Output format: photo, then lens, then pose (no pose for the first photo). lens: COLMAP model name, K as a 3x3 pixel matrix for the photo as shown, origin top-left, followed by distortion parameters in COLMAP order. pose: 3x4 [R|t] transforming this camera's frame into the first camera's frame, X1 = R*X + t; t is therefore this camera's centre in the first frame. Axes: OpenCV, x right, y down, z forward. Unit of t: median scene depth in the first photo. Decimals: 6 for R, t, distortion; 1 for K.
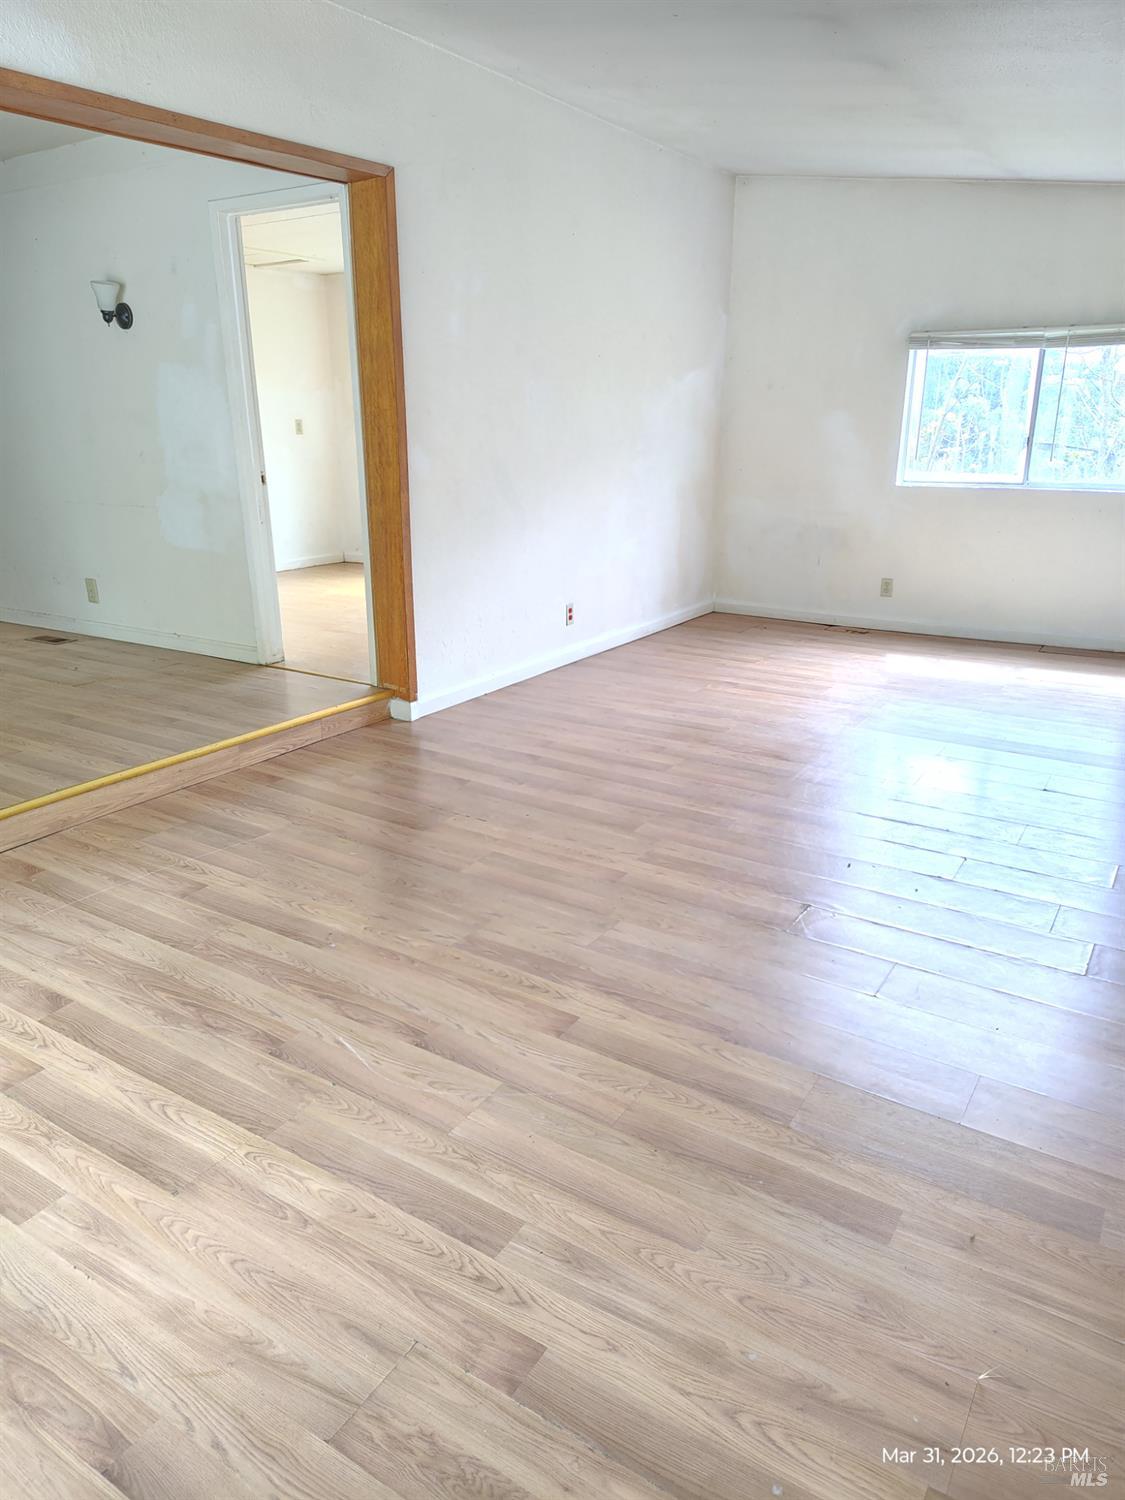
lens RADIAL K [[1028.5, 0, 555.0], [0, 1028.5, 737.4], [0, 0, 1]] dist [0.044577, -0.049042]
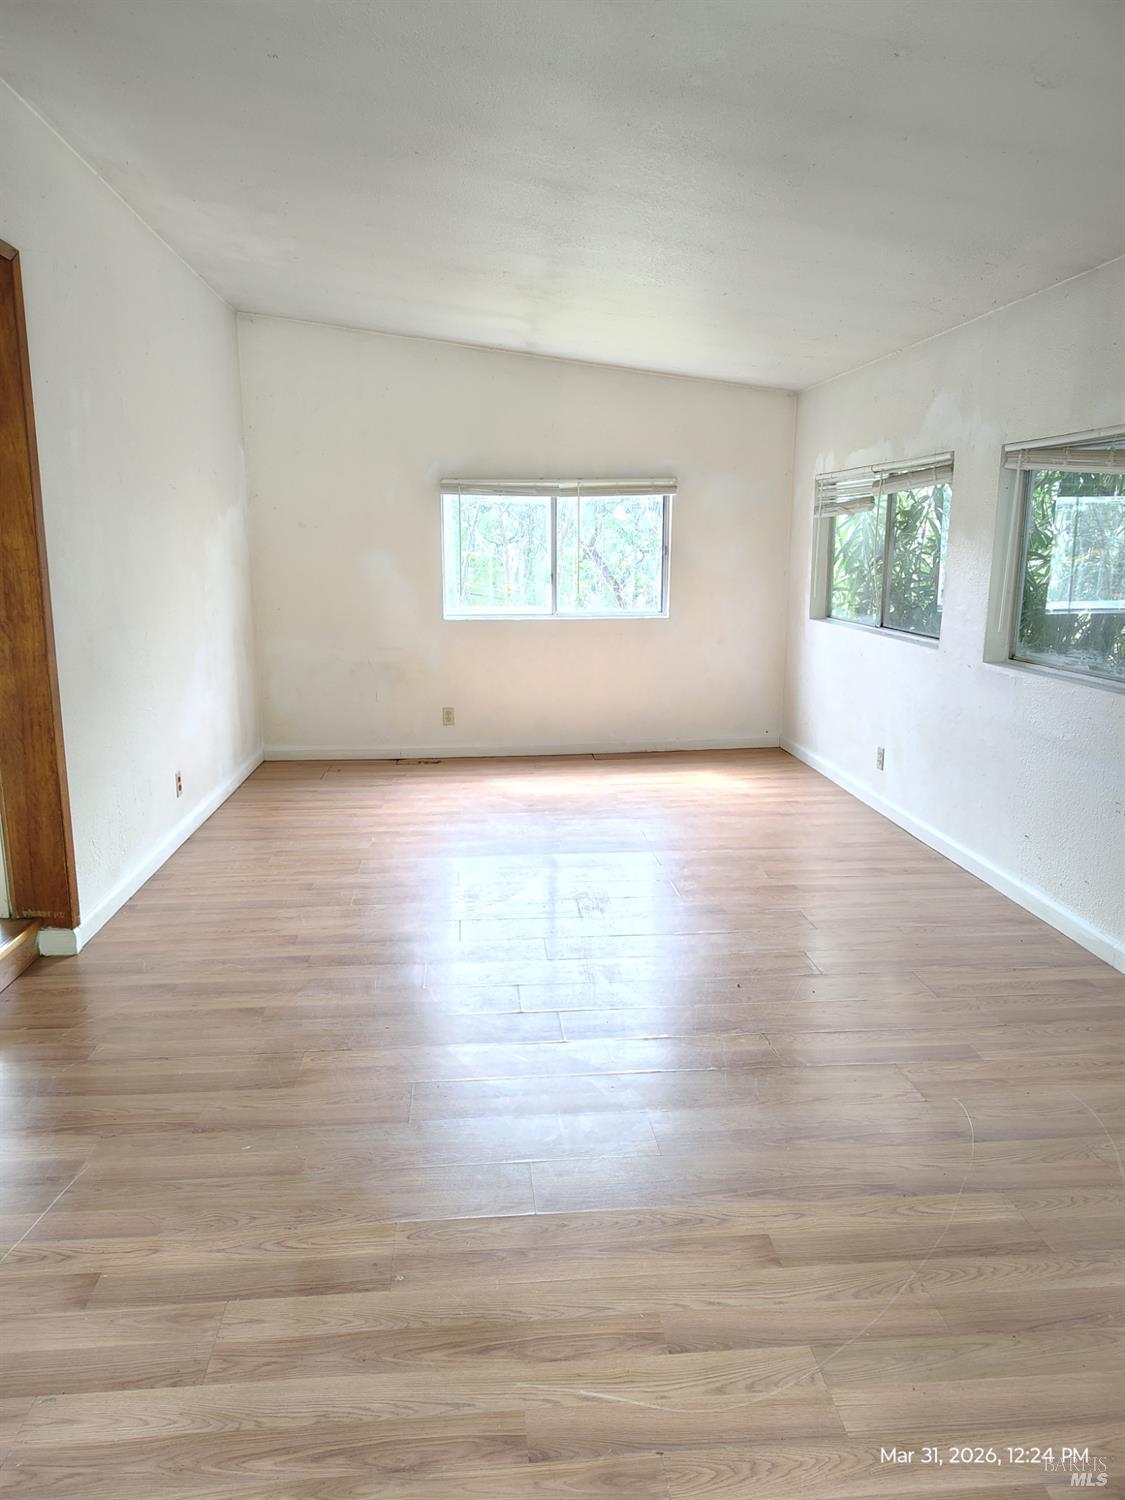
lens RADIAL K [[1028.5, 0, 552.6], [0, 1028.5, 747.9], [0, 0, 1]] dist [0.044577, -0.049042]
pose [[0.793007, -0.119252, 0.597426, -0.326660], [0.185435, 0.981371, -0.050251, -0.066203], [-0.580304, 0.150633, 0.800348, 0.189457]]
